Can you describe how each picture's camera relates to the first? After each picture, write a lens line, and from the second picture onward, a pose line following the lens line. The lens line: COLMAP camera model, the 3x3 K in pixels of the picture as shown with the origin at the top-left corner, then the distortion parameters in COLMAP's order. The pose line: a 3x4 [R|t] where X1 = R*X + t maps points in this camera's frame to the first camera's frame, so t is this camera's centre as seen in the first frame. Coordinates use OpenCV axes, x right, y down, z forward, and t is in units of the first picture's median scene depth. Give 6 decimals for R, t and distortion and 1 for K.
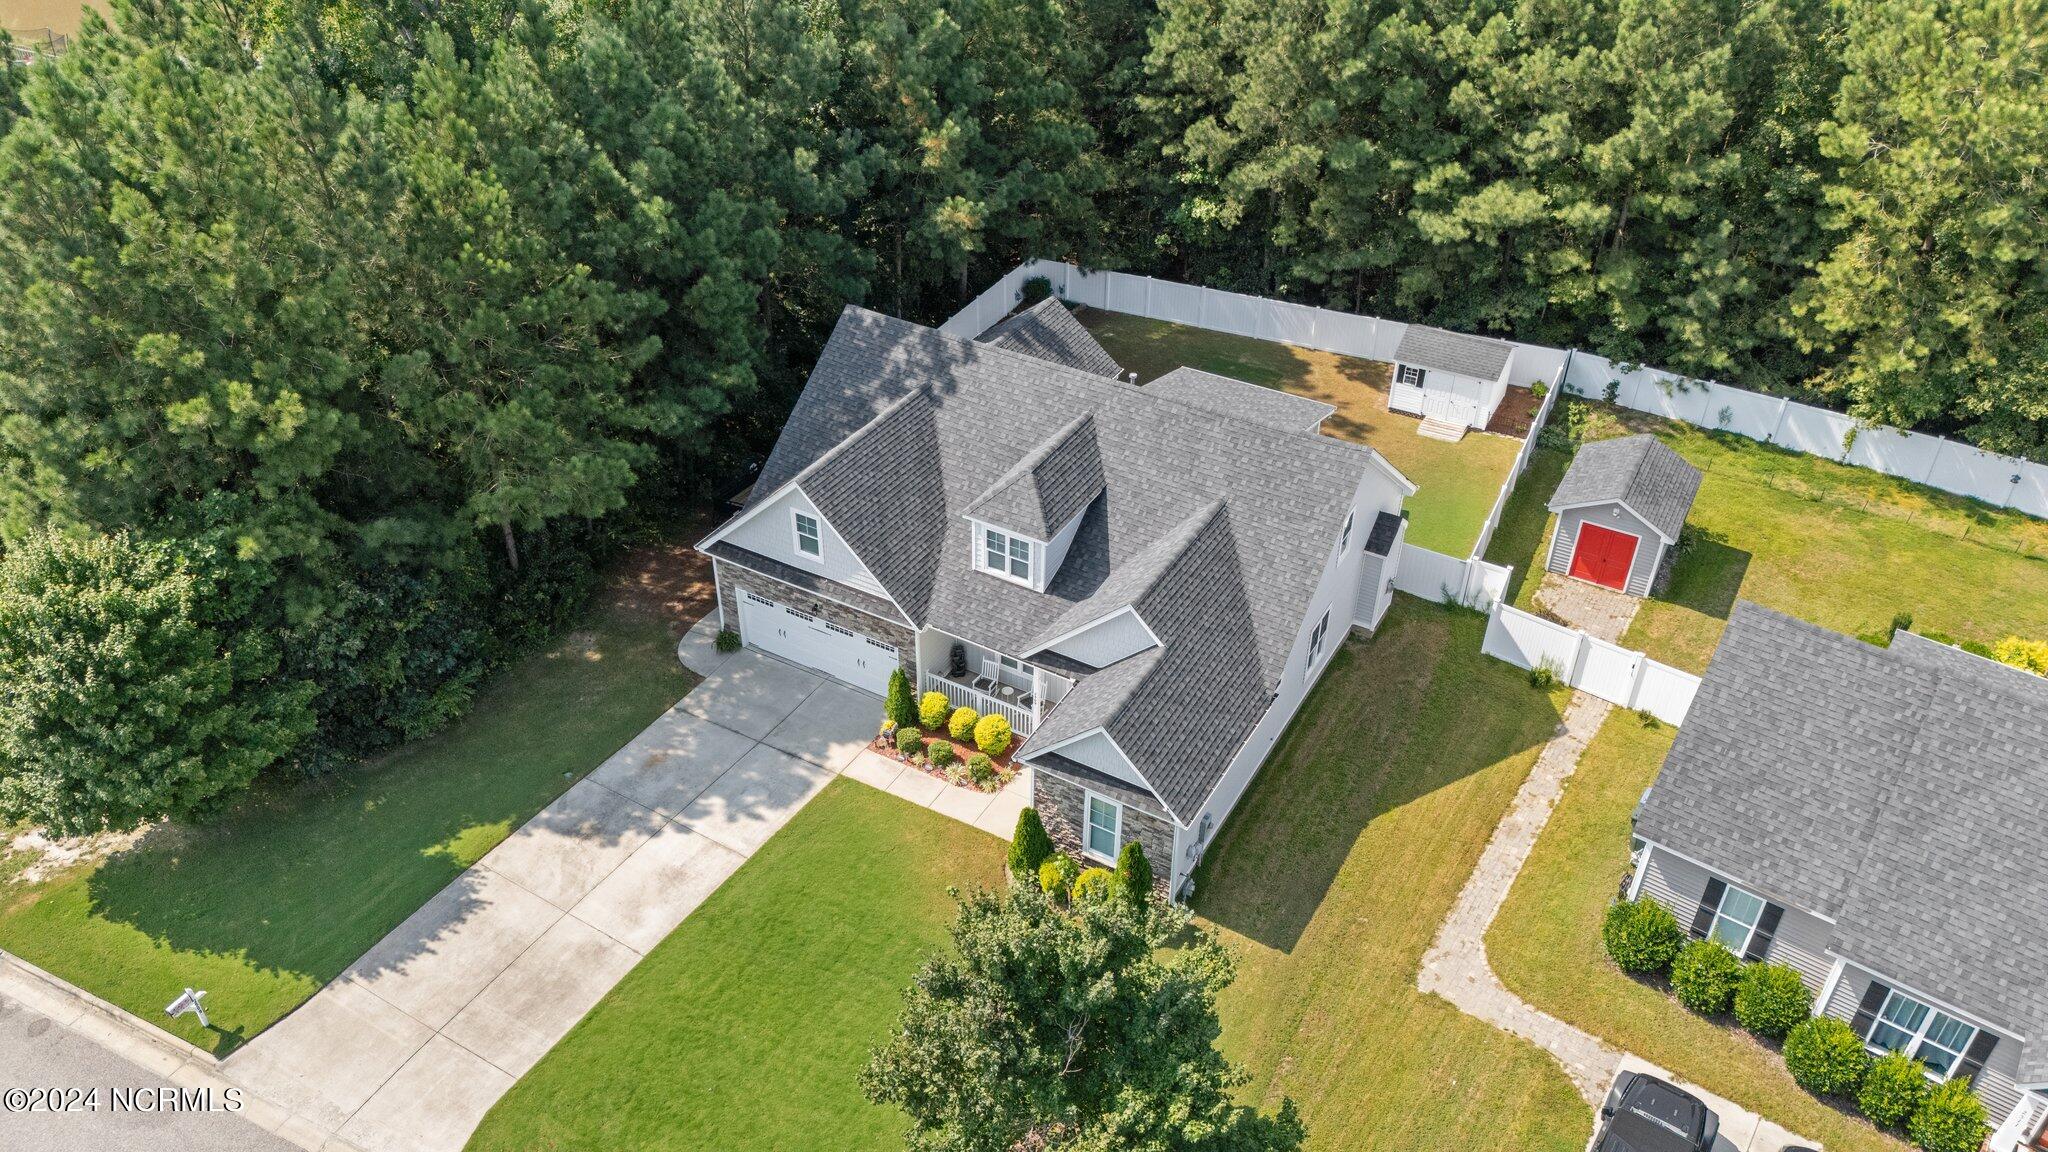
lens RADIAL K [[1508.7, 0, 1029.9], [0, 1508.7, 546.5], [0, 0, 1]] dist [0.024843, -0.018808]
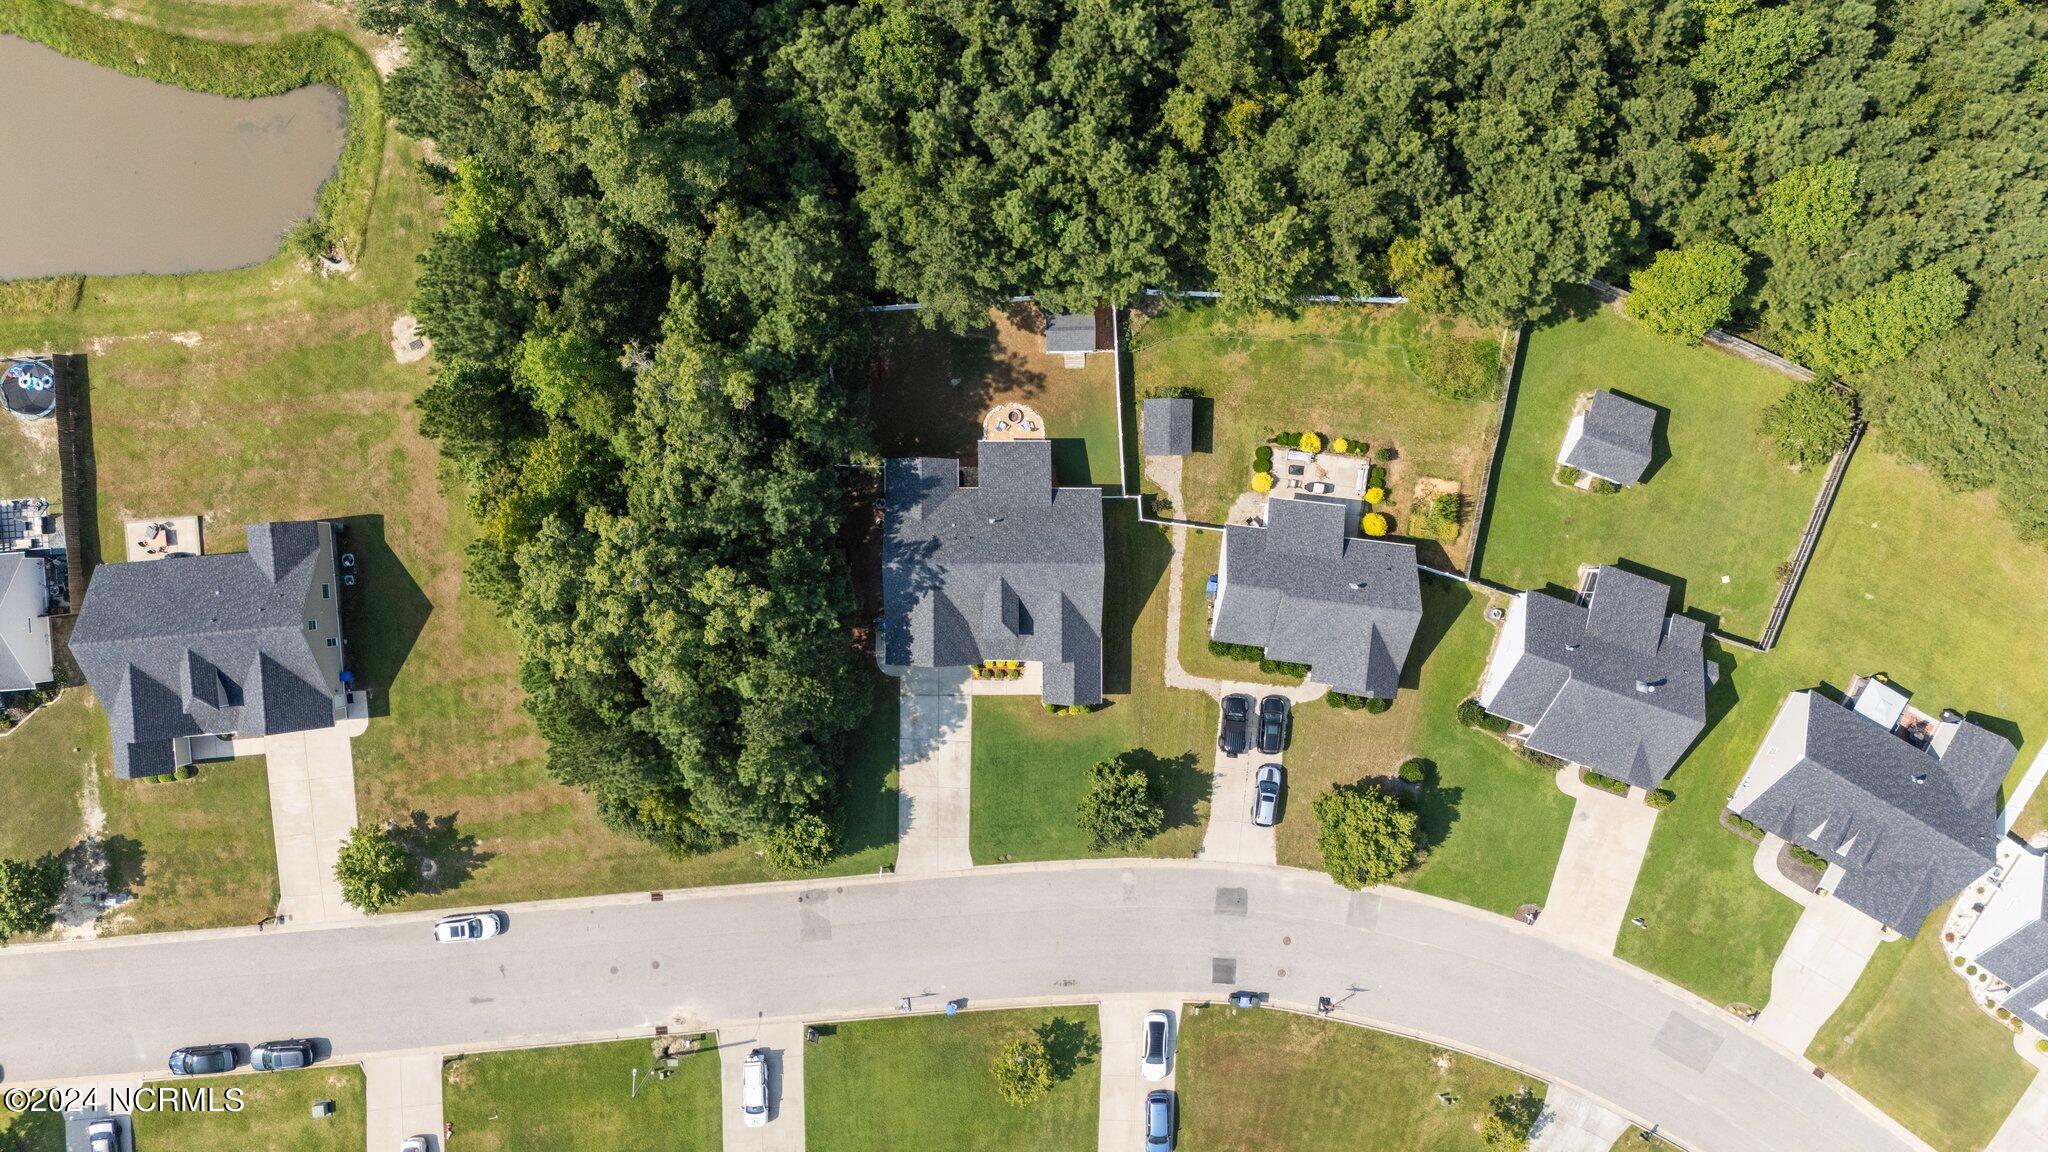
lens RADIAL K [[1508.7, 0, 1021.9], [0, 1508.7, 580.7], [0, 0, 1]] dist [0.024843, -0.018808]
pose [[0.866858, -0.498508, 0.006879, 0.053110], [0.272276, 0.484931, 0.831088, -2.391771], [-0.417640, -0.718563, 0.556098, -0.534362]]
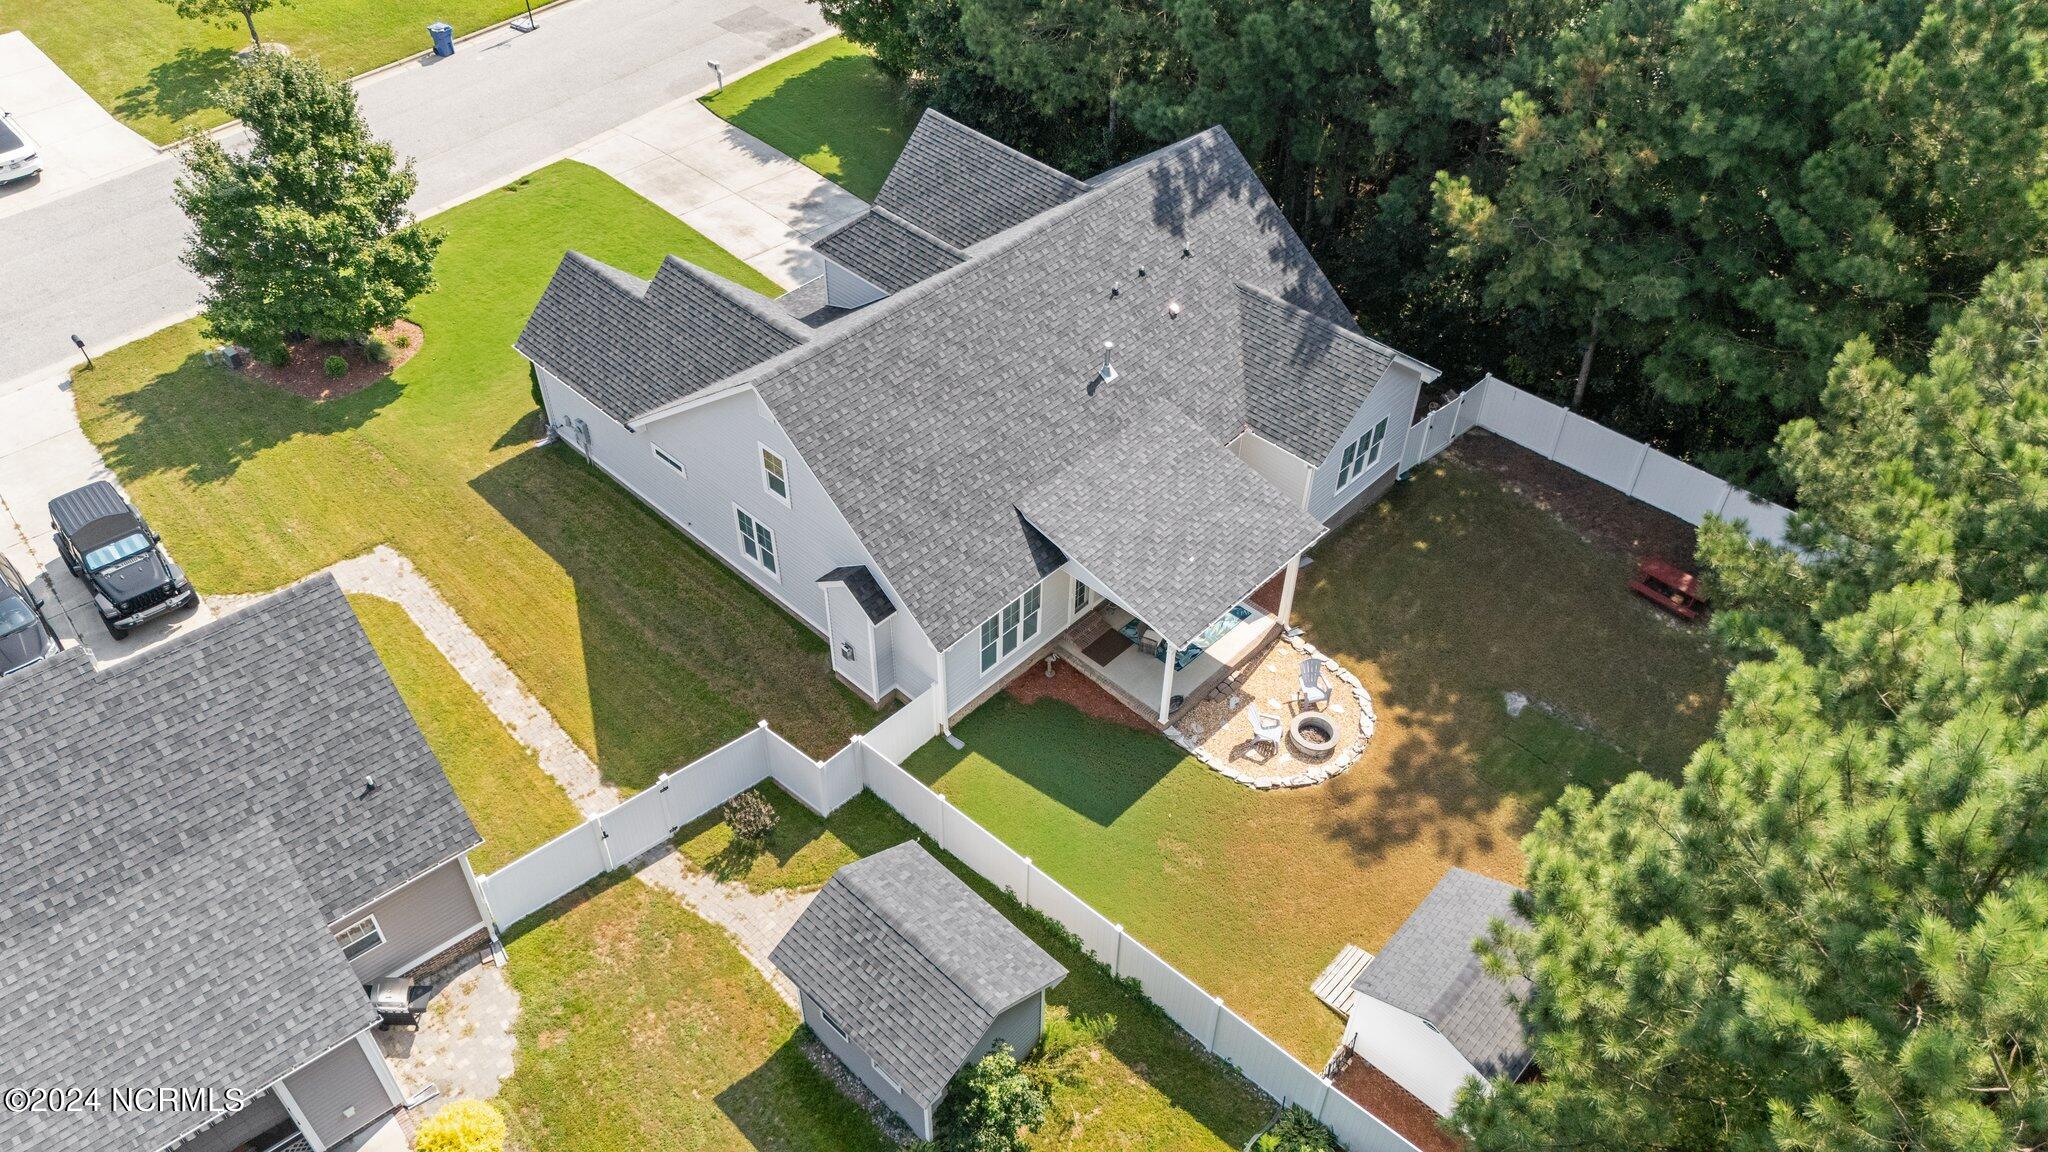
lens RADIAL K [[1508.7, 0, 1031.3], [0, 1508.7, 568.2], [0, 0, 1]] dist [0.024843, -0.018808]
pose [[-0.230978, 0.664074, -0.711094, 0.833511], [-0.558627, 0.507873, 0.655744, -0.634805], [0.796608, 0.548699, 0.253662, 0.936191]]
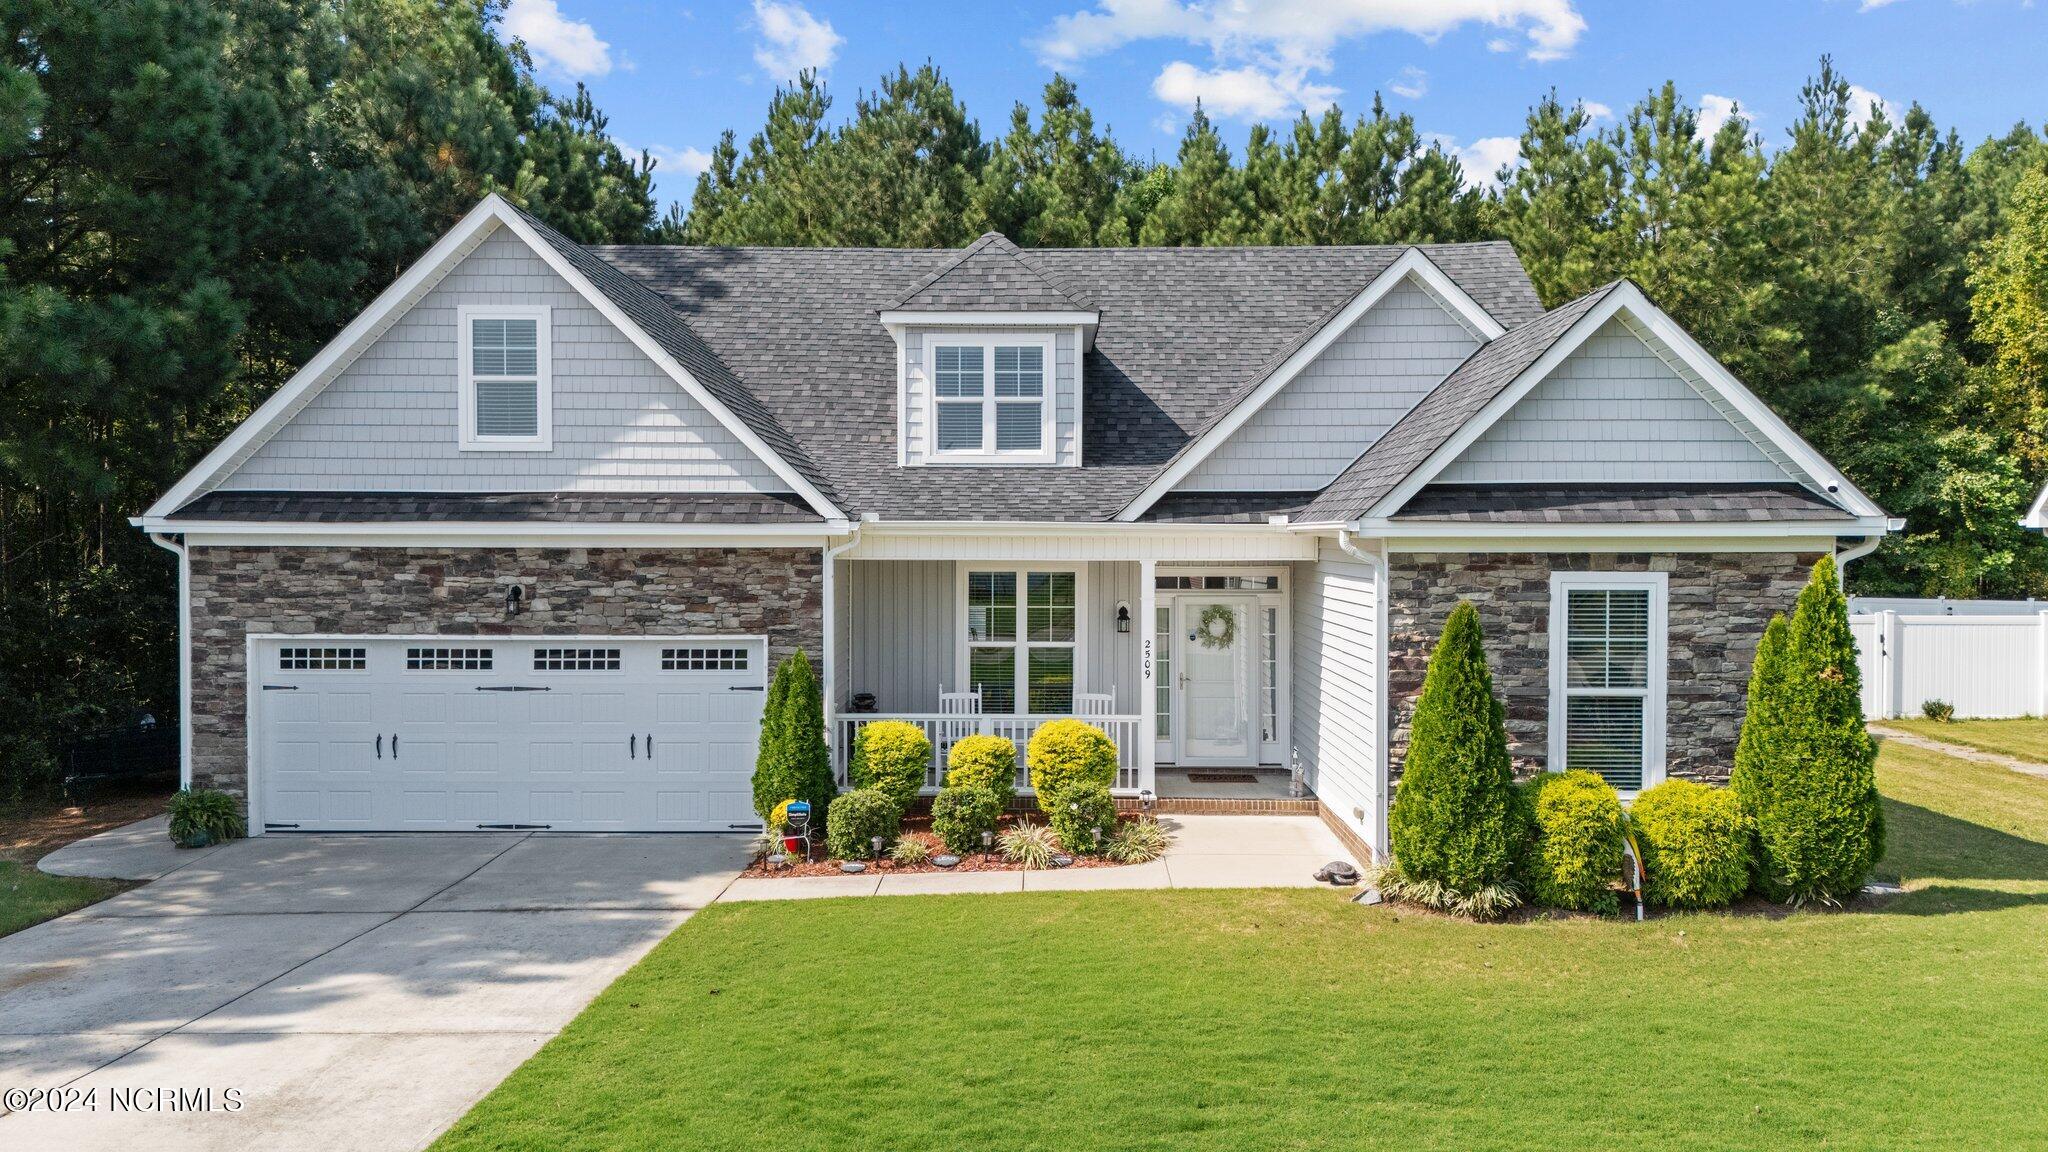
lens RADIAL K [[1508.7, 0, 1028.7], [0, 1508.7, 574.6], [0, 0, 1]] dist [0.024843, -0.018808]
pose [[0.874829, -0.020302, 0.484006, -0.220880], [0.281156, 0.834907, -0.473161, 0.262923], [-0.394494, 0.550016, 0.736109, 0.681069]]
